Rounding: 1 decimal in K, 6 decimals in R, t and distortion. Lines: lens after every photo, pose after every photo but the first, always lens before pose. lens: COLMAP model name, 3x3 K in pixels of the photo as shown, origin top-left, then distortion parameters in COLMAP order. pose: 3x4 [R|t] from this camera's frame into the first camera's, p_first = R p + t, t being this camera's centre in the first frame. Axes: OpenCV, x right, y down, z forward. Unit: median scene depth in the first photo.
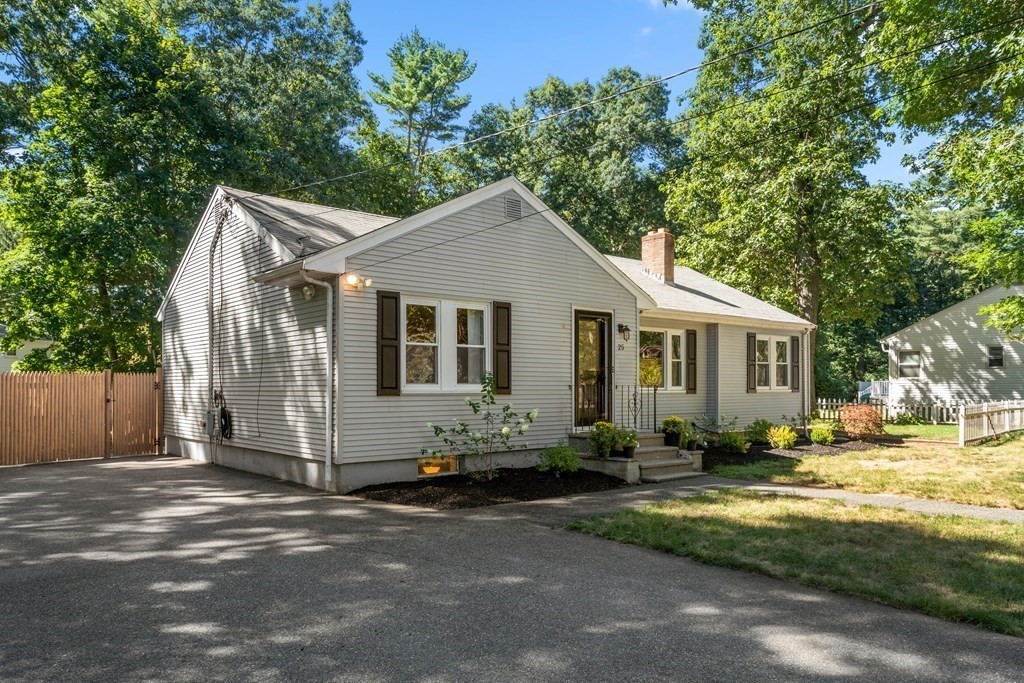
lens RADIAL K [[715.1, 0, 512.1], [0, 715.1, 353.3], [0, 0, 1]] dist [0.066108, 0.000814]
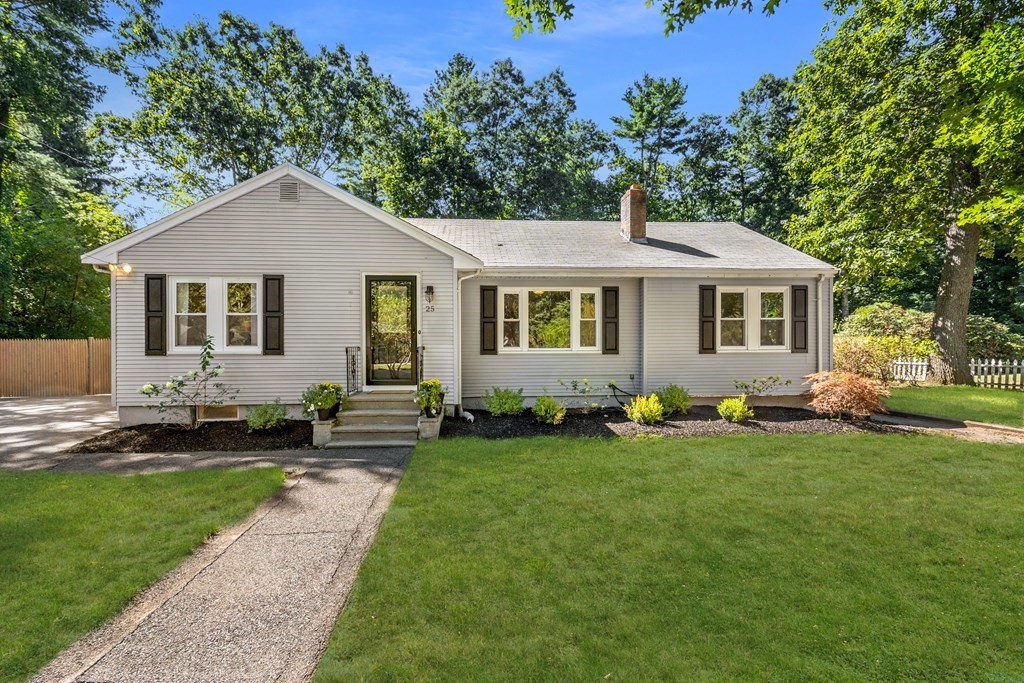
lens RADIAL K [[484.9, 0, 512.0], [0, 484.9, 341.5], [0, 0, 1]] dist [0.000242, 0.000075]
pose [[0.814395, -0.012826, -0.580169, 0.525057], [0.031827, 0.999238, 0.022586, 0.021319], [0.579438, -0.036859, 0.814183, 0.409159]]
